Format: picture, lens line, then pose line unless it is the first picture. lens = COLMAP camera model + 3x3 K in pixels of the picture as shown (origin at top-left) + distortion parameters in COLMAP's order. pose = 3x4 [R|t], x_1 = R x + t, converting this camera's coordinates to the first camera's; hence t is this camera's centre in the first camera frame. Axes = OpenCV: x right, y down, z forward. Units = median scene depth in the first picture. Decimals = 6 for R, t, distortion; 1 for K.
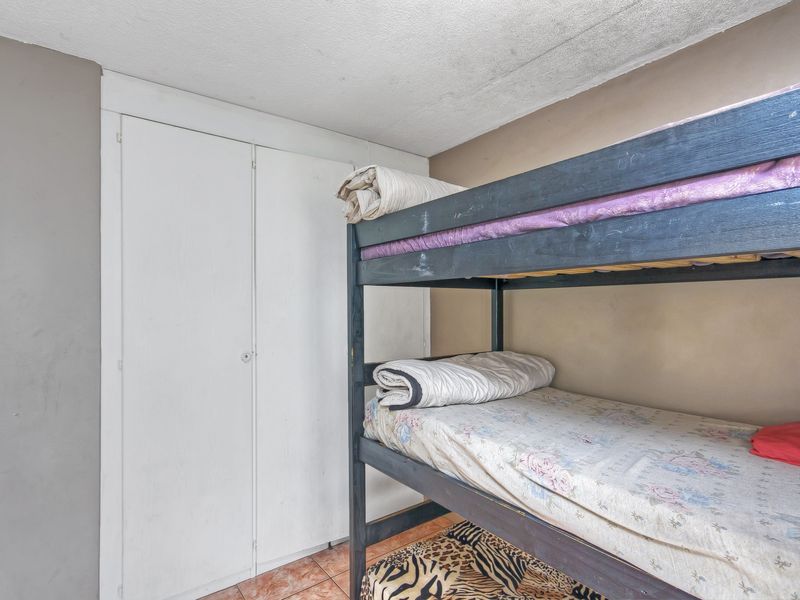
lens RADIAL K [[430.9, 0, 424.2], [0, 430.9, 307.0], [0, 0, 1]] dist [0.013765, 0.001186]
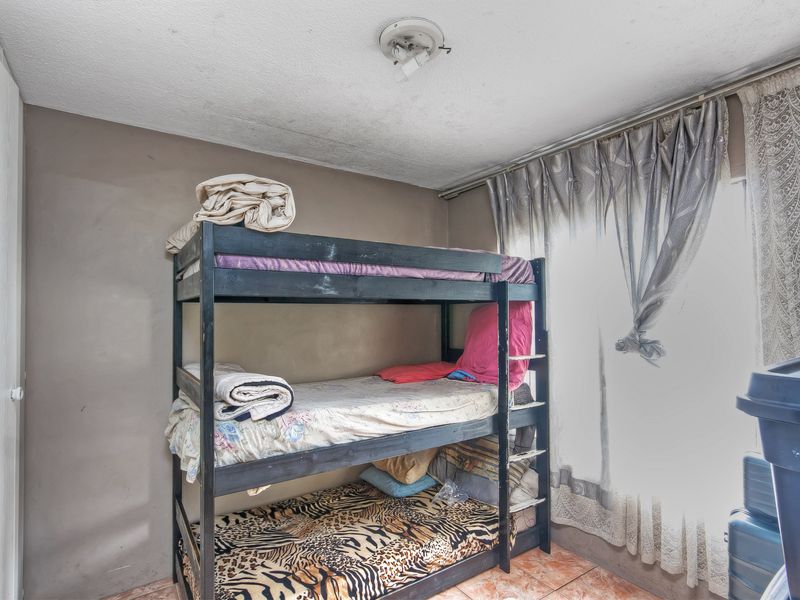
lens RADIAL K [[430.9, 0, 401.6], [0, 430.9, 302.0], [0, 0, 1]] dist [0.013765, 0.001186]
pose [[0.066186, 0.031877, 0.997298, -1.041220], [0.007142, 0.999449, -0.032420, -0.005412], [-0.997782, 0.009269, 0.065922, 0.590497]]
